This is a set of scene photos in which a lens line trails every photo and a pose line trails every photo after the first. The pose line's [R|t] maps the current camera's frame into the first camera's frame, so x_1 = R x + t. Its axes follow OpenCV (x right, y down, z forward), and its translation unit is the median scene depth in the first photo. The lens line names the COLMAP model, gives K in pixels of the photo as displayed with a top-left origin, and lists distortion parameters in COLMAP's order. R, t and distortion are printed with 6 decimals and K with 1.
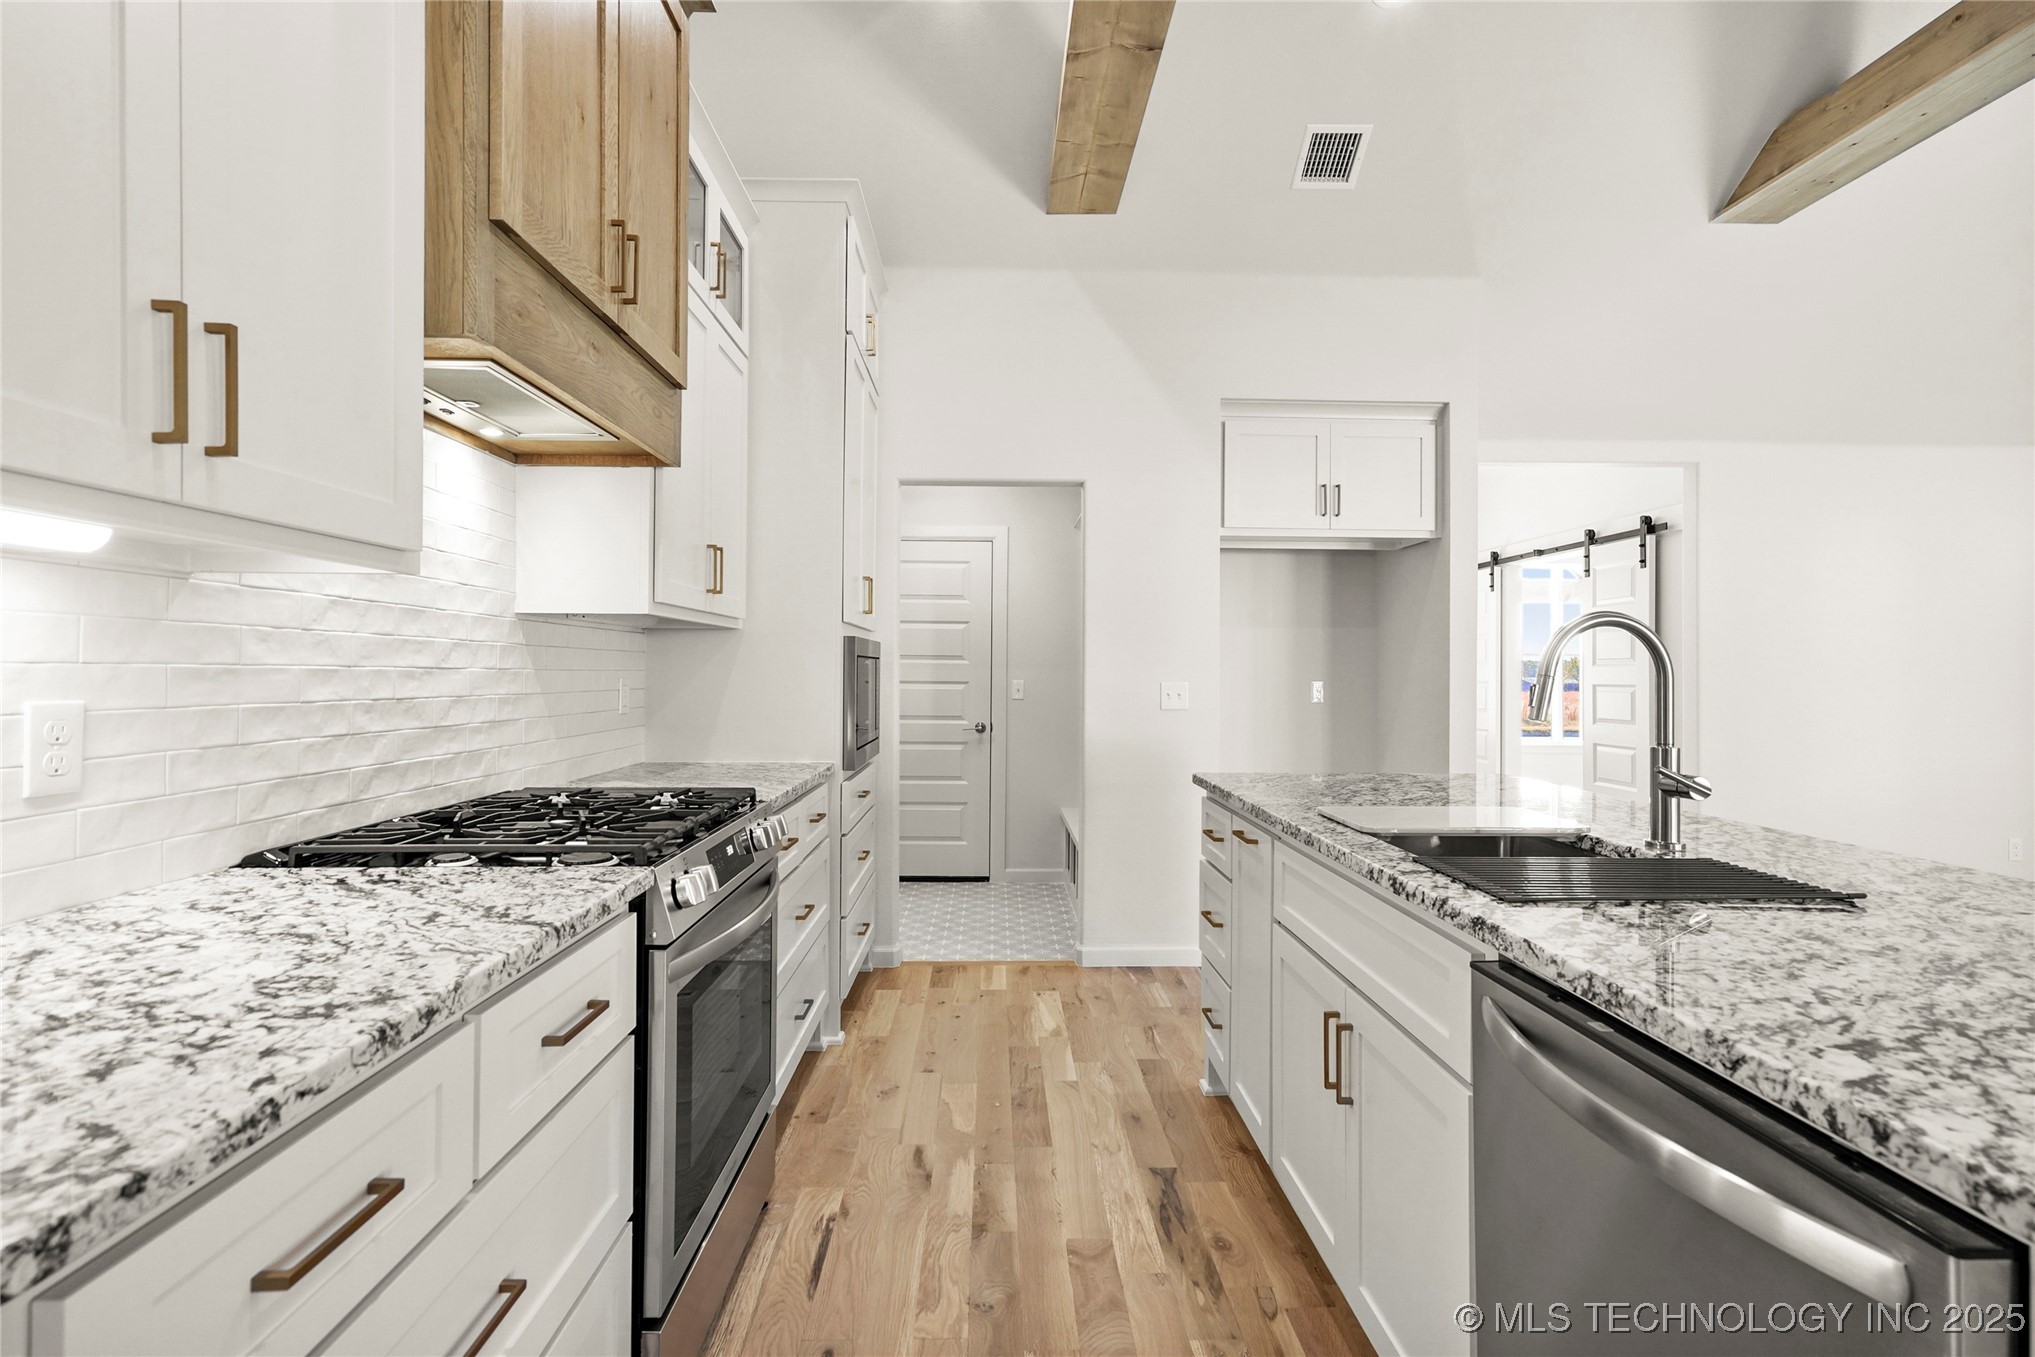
lens RADIAL K [[925.7, 0, 1006.8], [0, 925.7, 671.5], [0, 0, 1]] dist [0.001786, 0.000446]
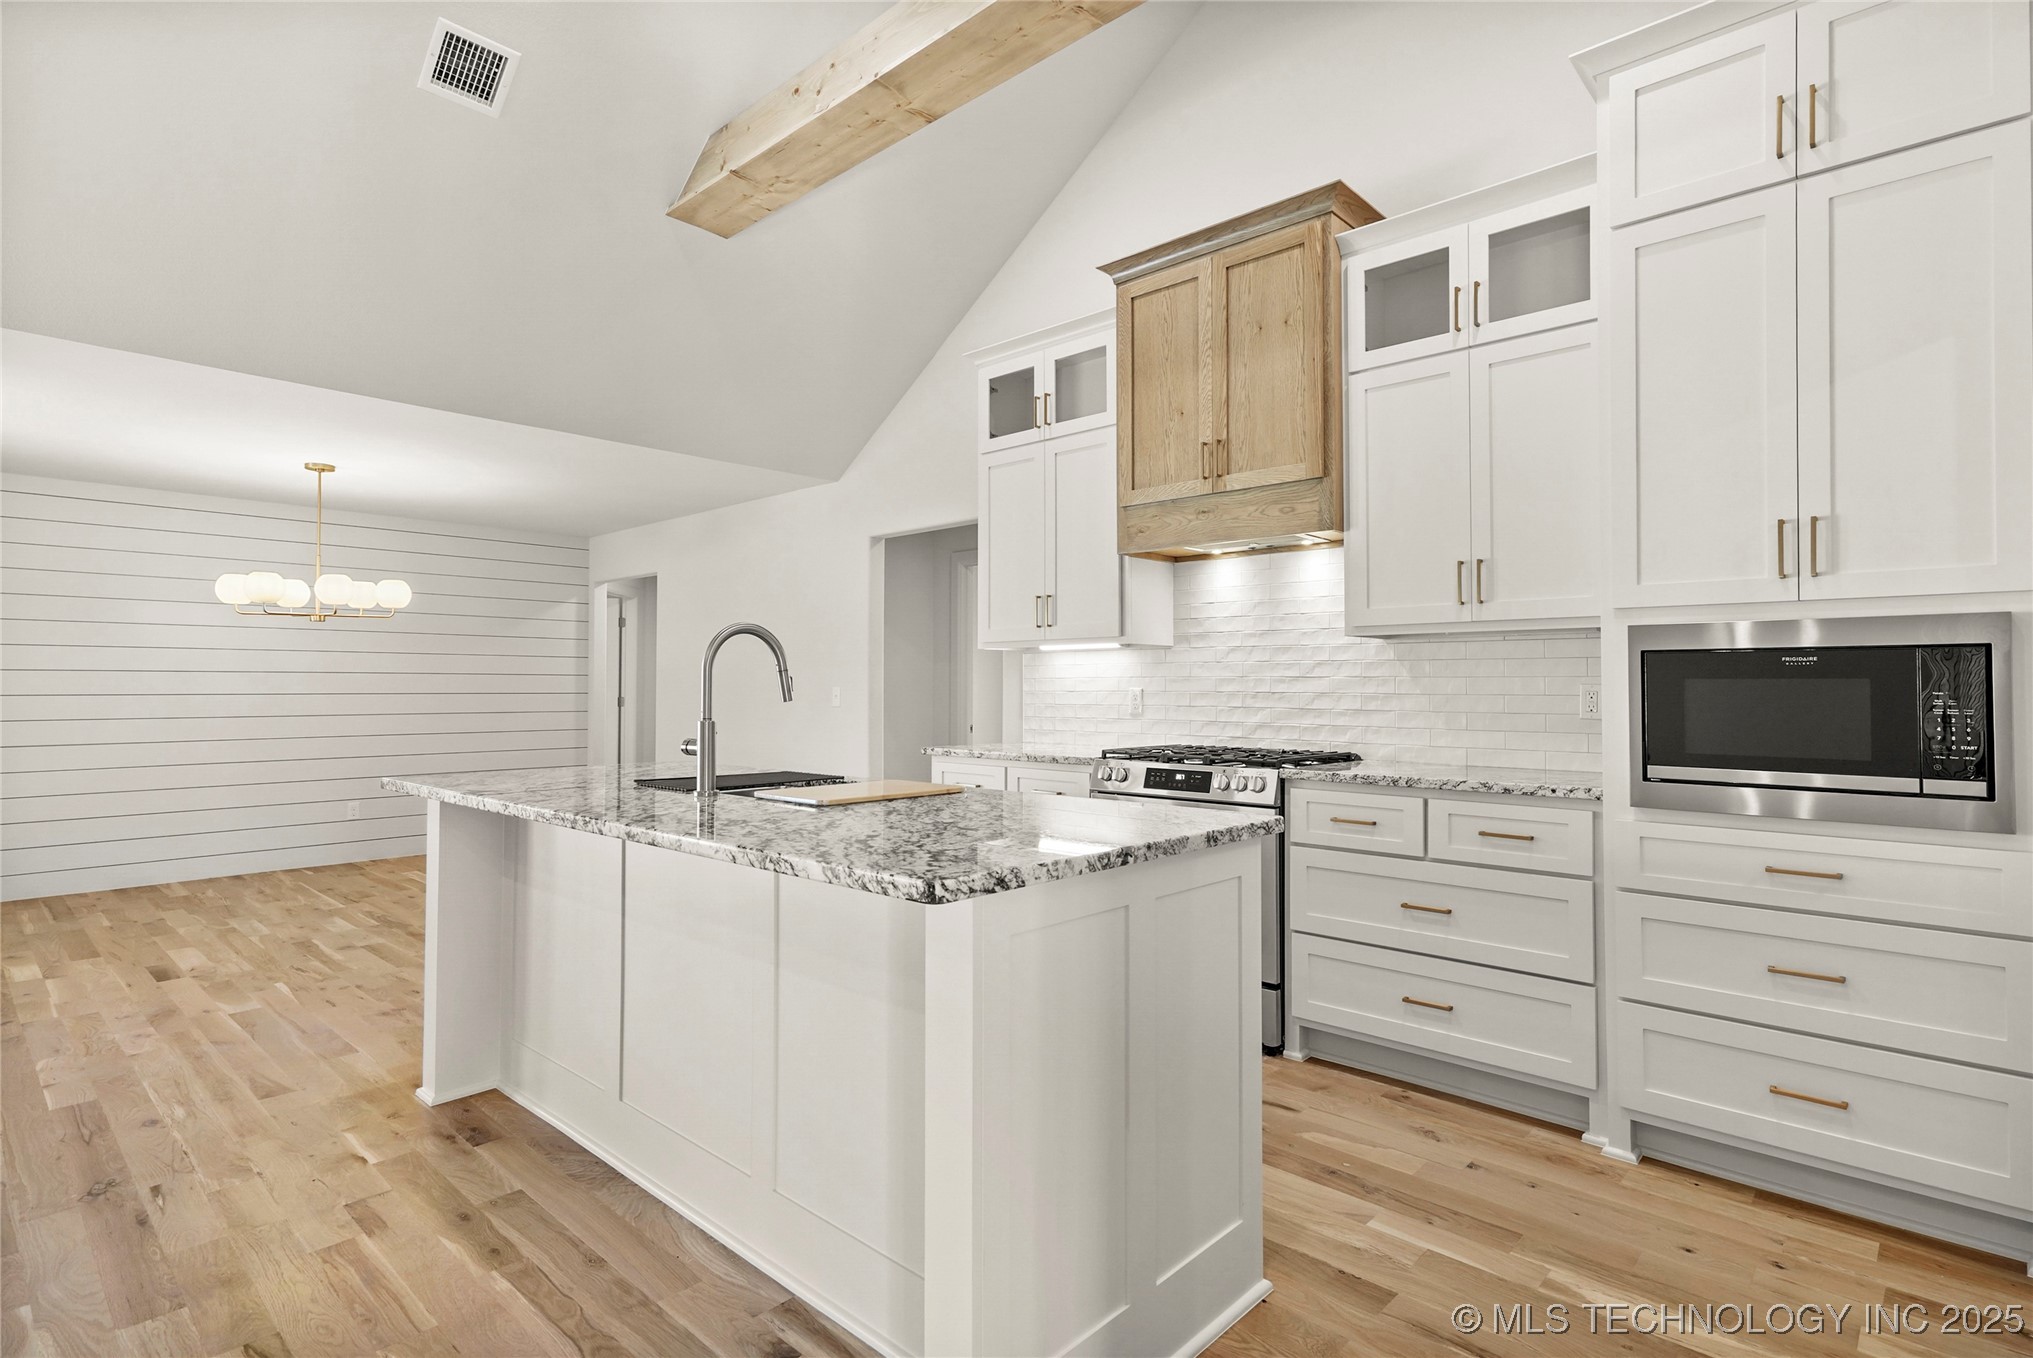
lens RADIAL K [[1010.6, 0, 1015.0], [0, 1010.6, 671.0], [0, 0, 1]] dist [-0.001222, 0.002767]
pose [[-0.689348, -0.022883, -0.724069, 0.800099], [-0.009526, 0.999701, -0.022525, 0.022806], [0.724368, -0.008631, -0.689359, 1.264458]]
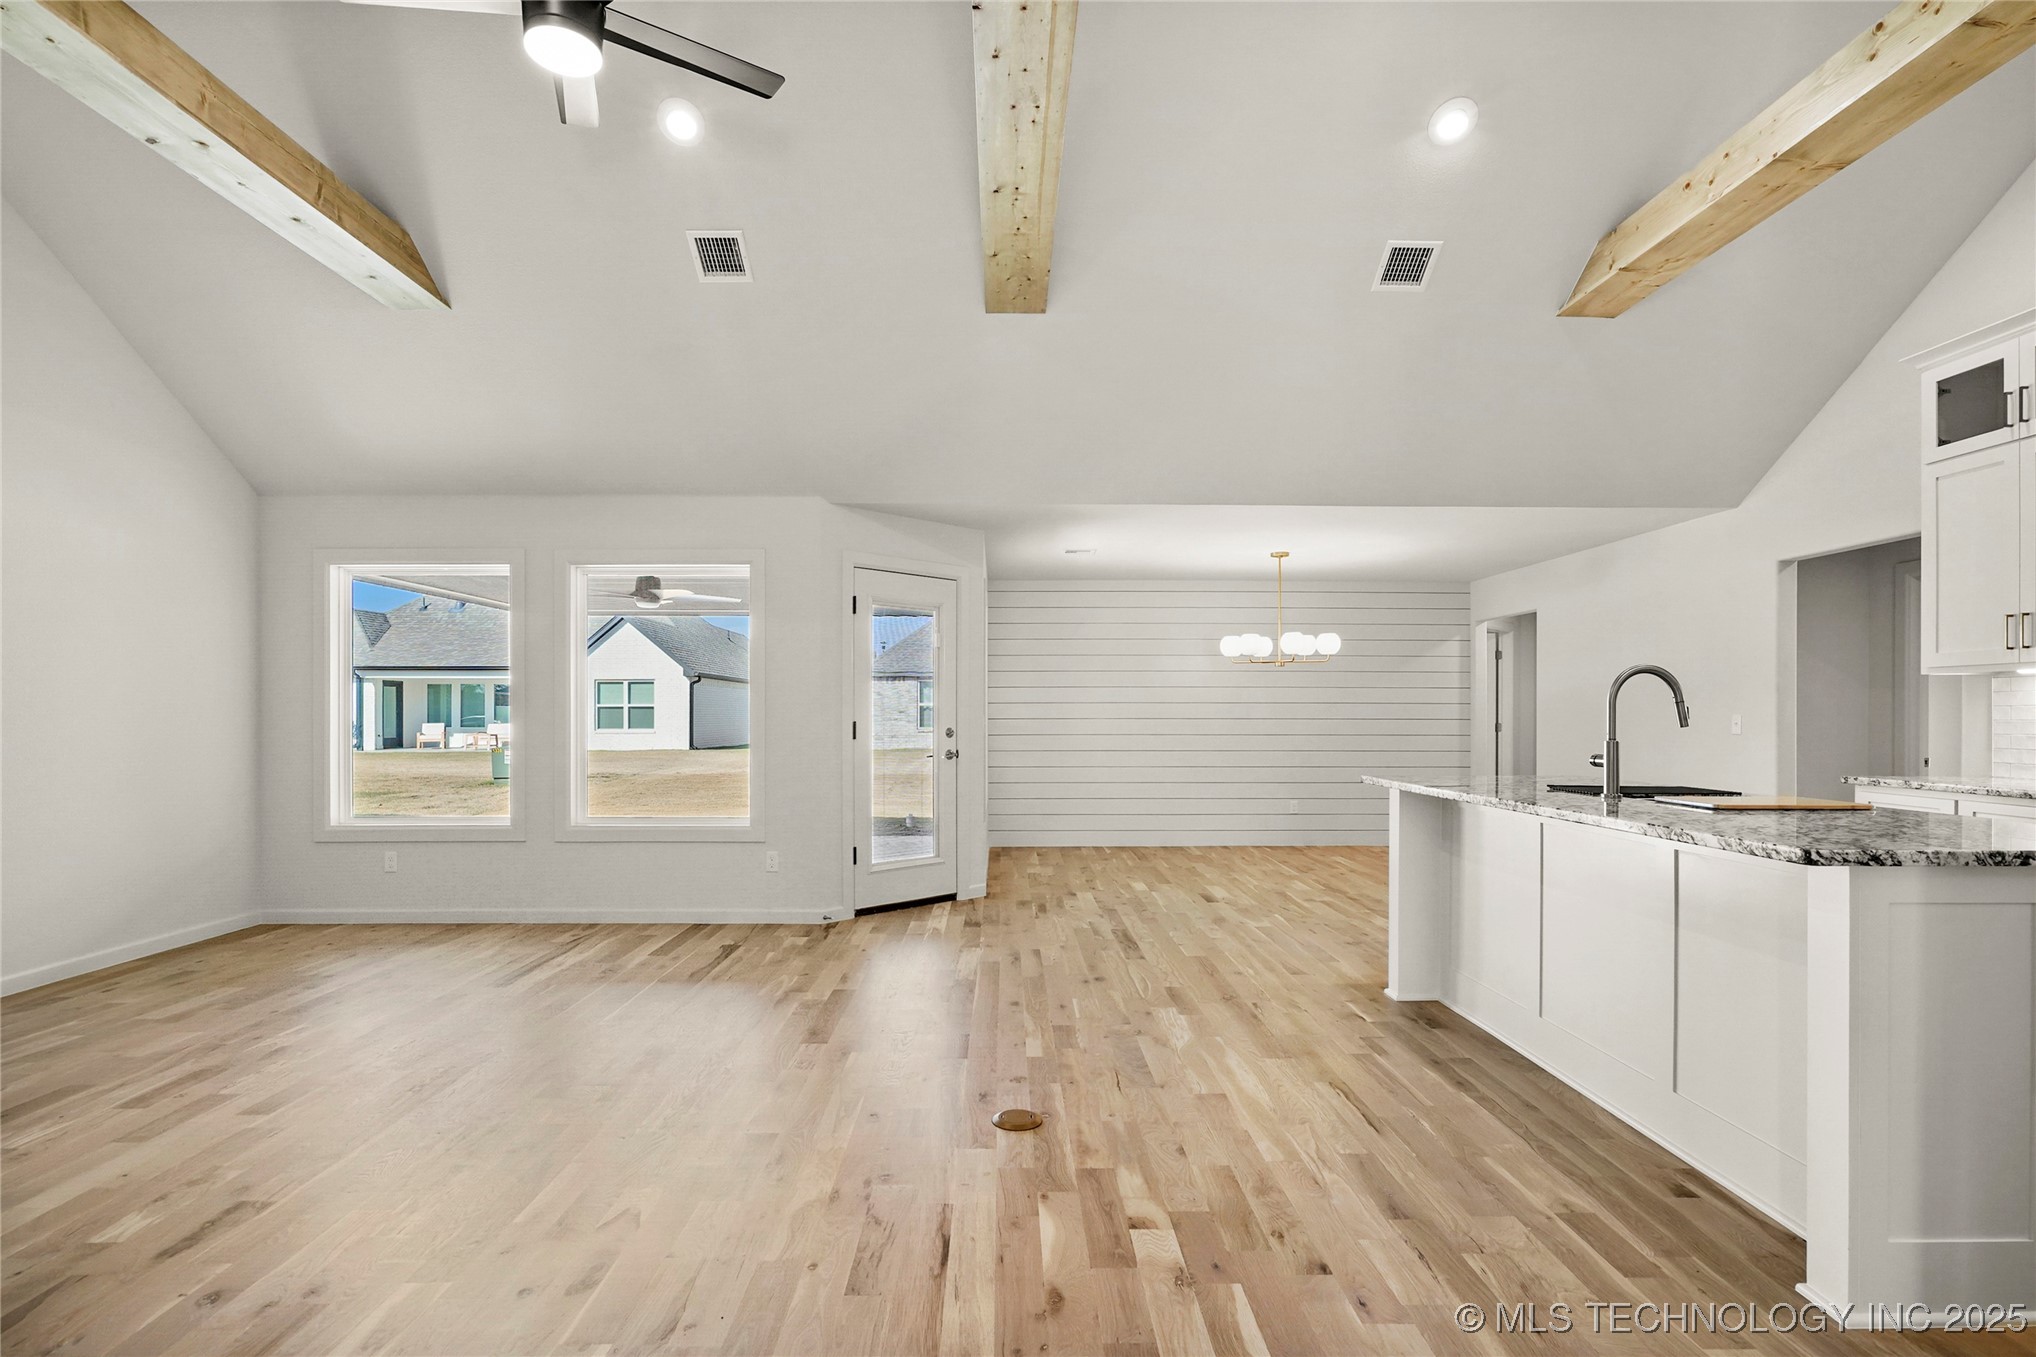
lens RADIAL K [[982.1, 0, 1006.9], [0, 982.1, 711.8], [0, 0, 1]] dist [-0.015081, 0.008848]
pose [[-0.999888, -0.011845, 0.009199, 1.009369], [-0.011838, 0.999930, 0.000884, 0.022864], [-0.009209, 0.000775, -0.999957, 1.559824]]
